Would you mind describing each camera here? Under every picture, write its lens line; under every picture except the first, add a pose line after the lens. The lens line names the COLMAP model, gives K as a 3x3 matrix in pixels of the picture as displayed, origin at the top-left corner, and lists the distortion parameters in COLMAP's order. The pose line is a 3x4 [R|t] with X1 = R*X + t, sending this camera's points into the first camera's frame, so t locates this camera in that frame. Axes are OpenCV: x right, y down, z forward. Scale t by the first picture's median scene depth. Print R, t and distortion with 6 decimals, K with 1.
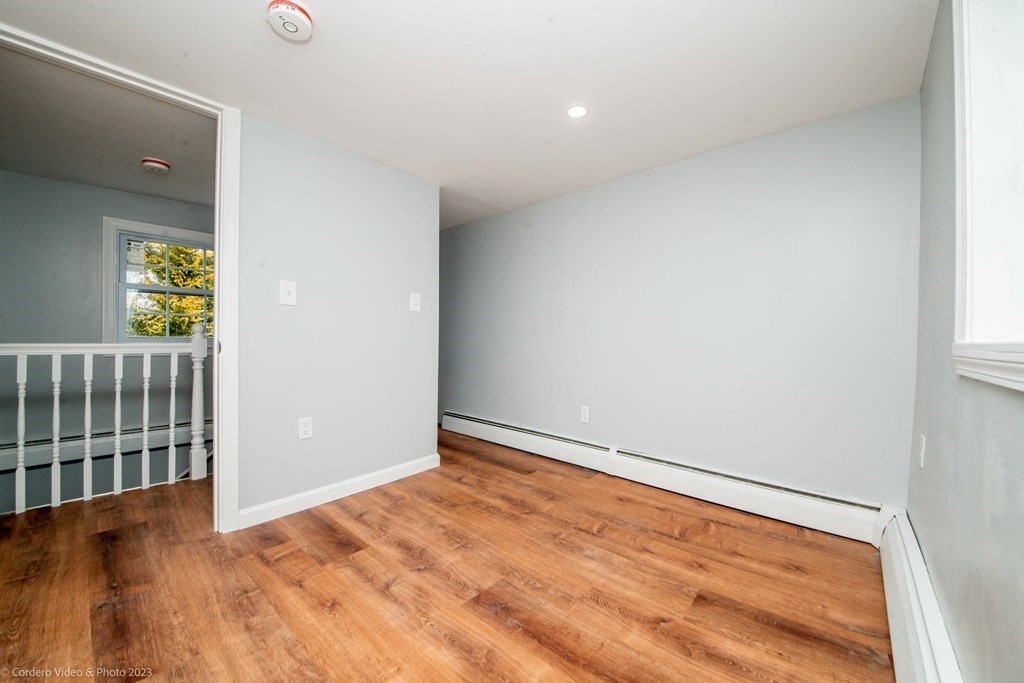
lens RADIAL K [[388.0, 0, 512.0], [0, 388.0, 341.5], [0, 0, 1]] dist [0.040372, -0.028372]
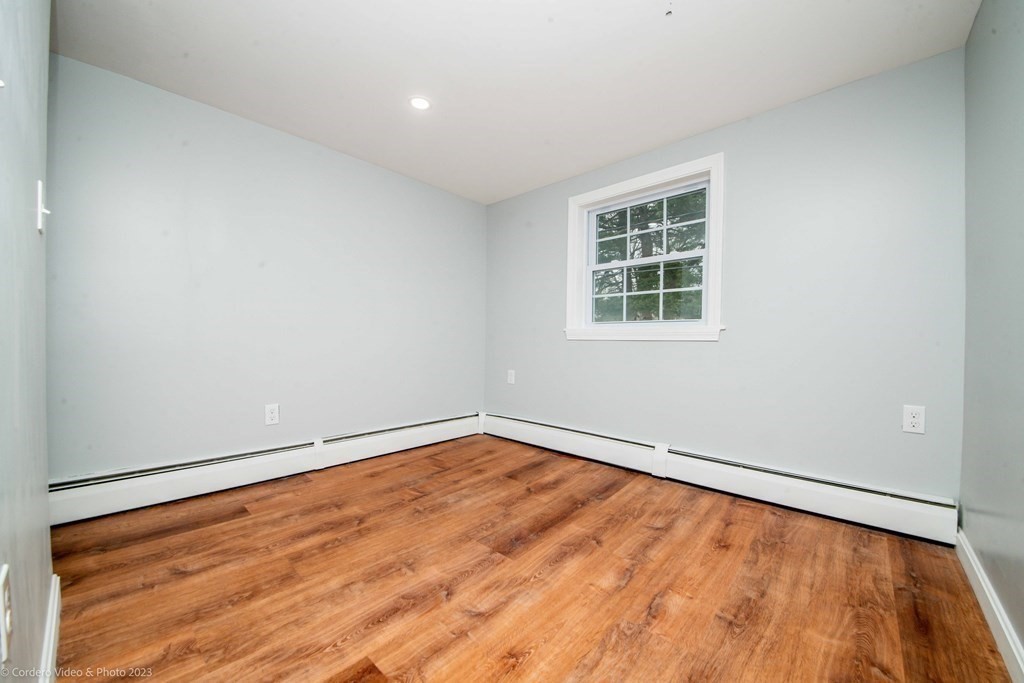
lens RADIAL K [[388.0, 0, 512.0], [0, 388.0, 341.5], [0, 0, 1]] dist [0.040372, -0.028372]
pose [[0.006552, -0.012286, 0.999903, -0.885144], [-0.009065, 0.999883, 0.012345, 0.034502], [-0.999937, -0.009145, 0.006440, 0.730400]]
